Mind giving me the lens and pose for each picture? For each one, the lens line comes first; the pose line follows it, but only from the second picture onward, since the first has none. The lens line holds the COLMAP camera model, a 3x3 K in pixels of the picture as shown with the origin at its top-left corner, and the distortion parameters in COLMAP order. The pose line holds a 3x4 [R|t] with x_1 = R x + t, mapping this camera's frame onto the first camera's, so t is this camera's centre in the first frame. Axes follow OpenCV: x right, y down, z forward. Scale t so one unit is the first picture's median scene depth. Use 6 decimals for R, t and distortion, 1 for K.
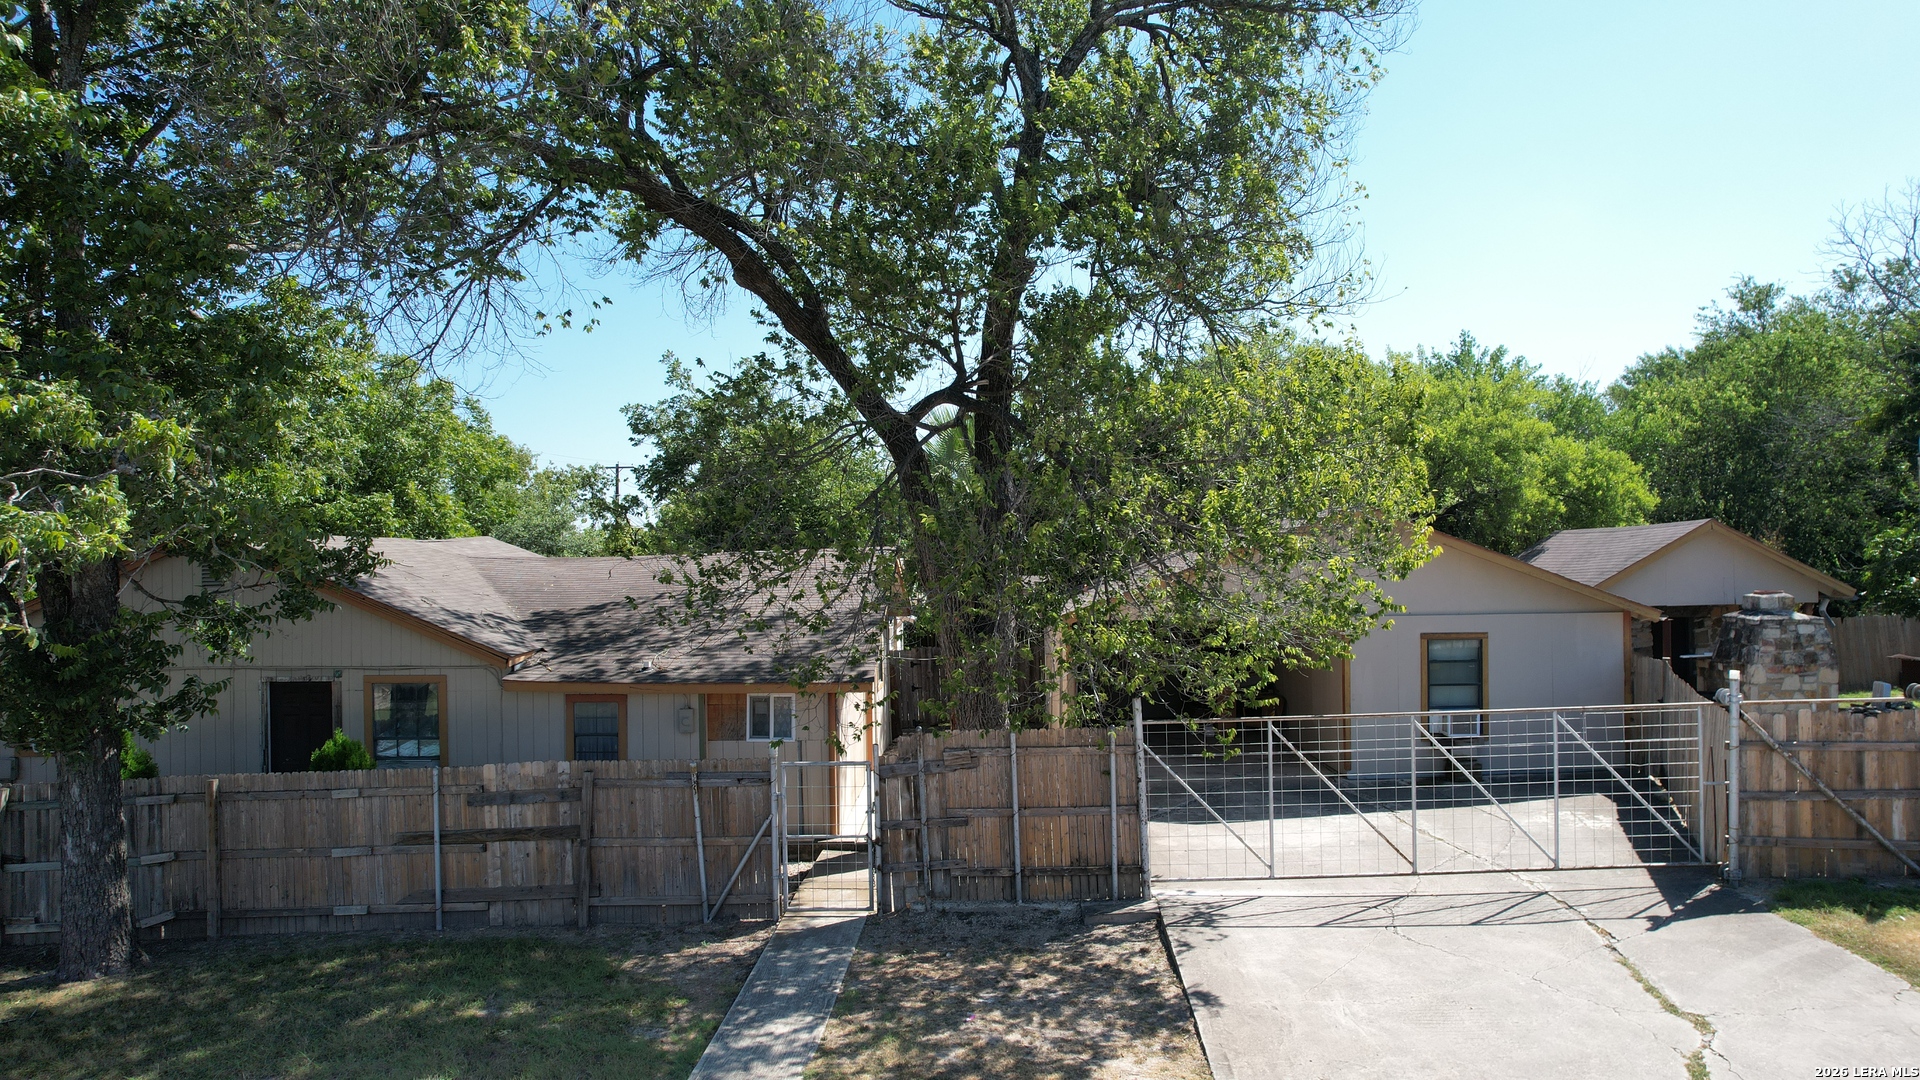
lens RADIAL K [[1228.1, 0, 953.8], [0, 1228.1, 550.6], [0, 0, 1]] dist [-0.072258, 0.064304]
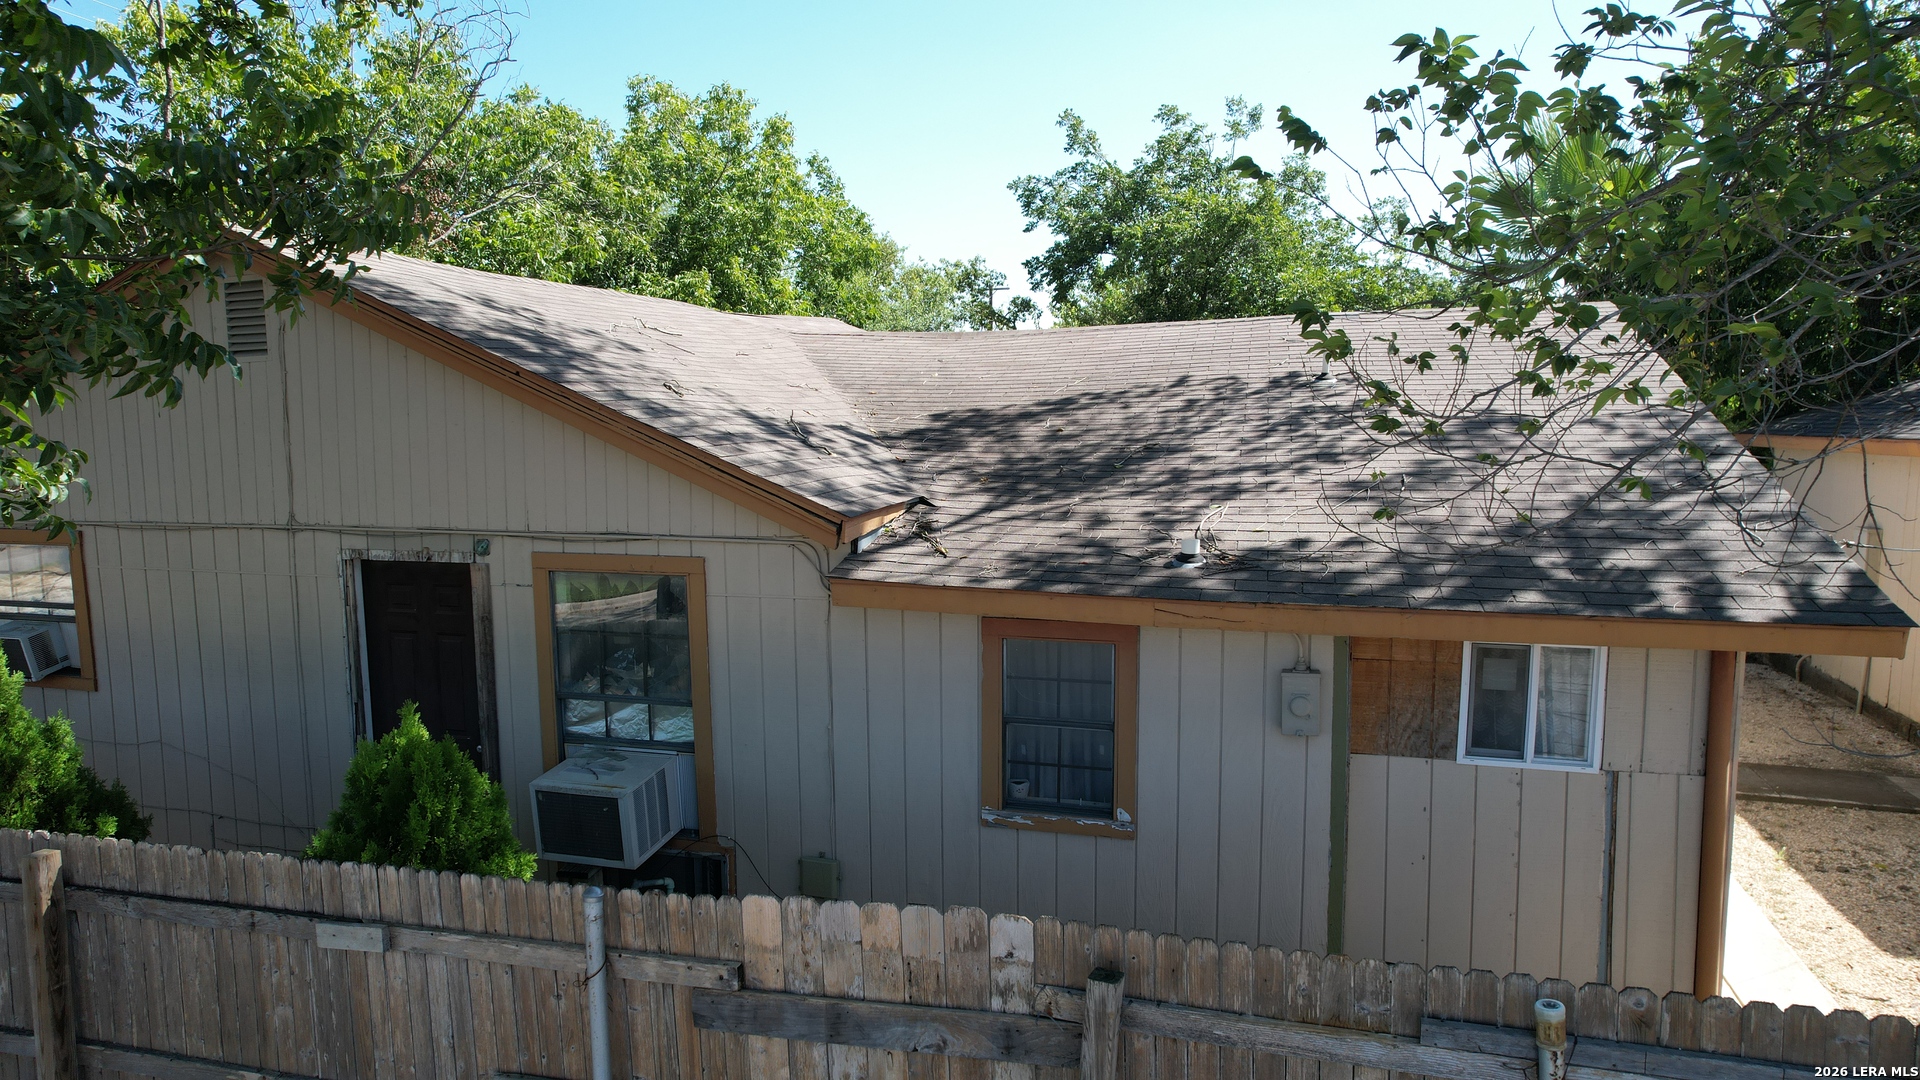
lens RADIAL K [[1228.1, 0, 944.1], [0, 1228.1, 543.6], [0, 0, 1]] dist [-0.072258, 0.064304]
pose [[0.956503, 0.033858, -0.289752, -0.198826], [0.000427, 0.993078, 0.117452, 0.044052], [0.291723, -0.112467, 0.949868, 0.572679]]
